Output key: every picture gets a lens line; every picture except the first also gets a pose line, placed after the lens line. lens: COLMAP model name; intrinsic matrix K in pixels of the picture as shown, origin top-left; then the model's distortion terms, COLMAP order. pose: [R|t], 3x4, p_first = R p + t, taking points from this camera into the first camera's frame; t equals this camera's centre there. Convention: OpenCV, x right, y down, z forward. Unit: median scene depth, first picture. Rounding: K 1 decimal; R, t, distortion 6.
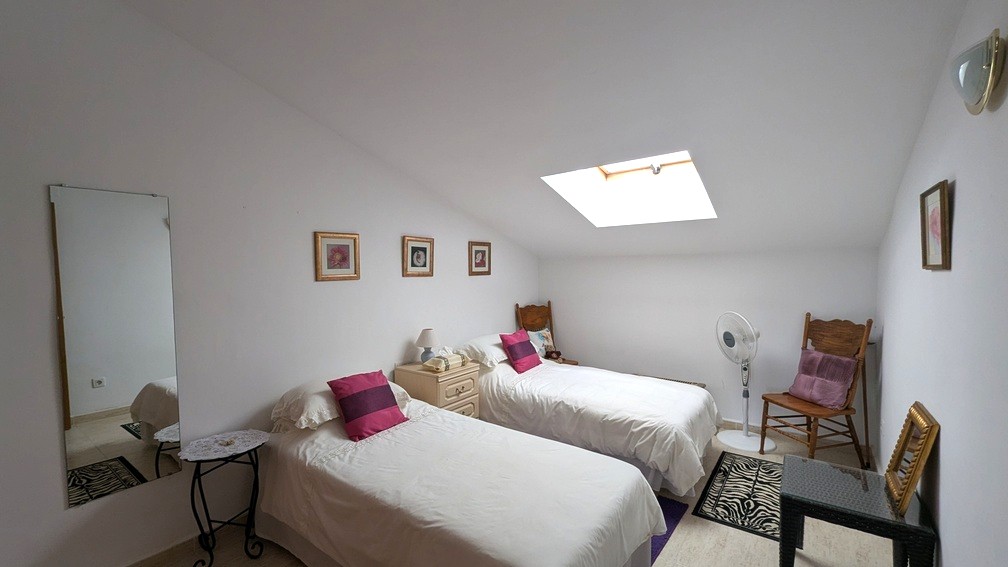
lens RADIAL K [[418.1, 0, 504.0], [0, 418.1, 283.5], [0, 0, 1]] dist [0.001005, 0.000132]
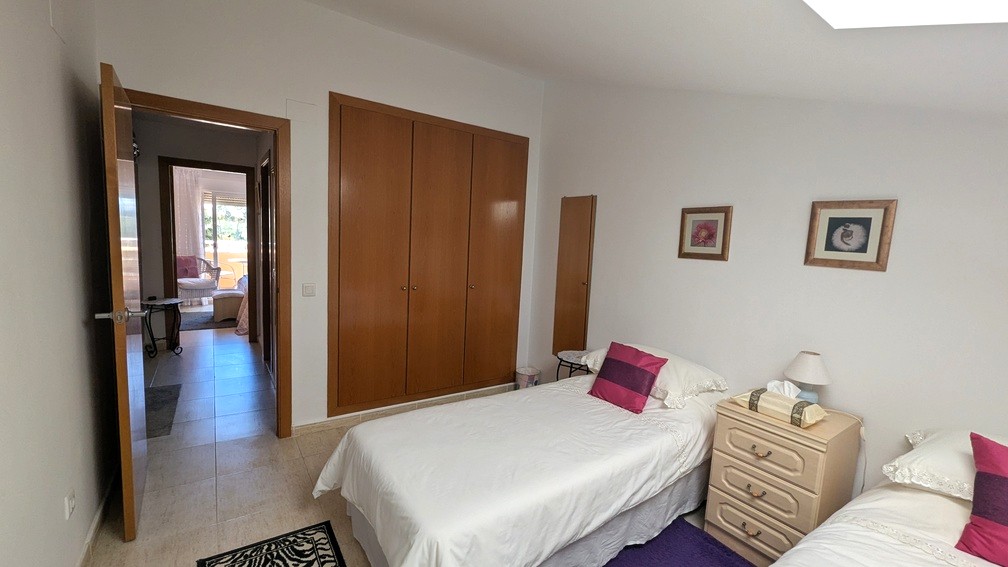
lens RADIAL K [[423.9, 0, 501.7], [0, 423.9, 287.9], [0, 0, 1]] dist [0.001212, 0.000175]
pose [[-0.328822, 0.105812, -0.938446, 0.622903], [-0.078950, 0.987145, 0.138966, -0.040441], [0.941086, 0.119786, -0.316241, 0.879829]]
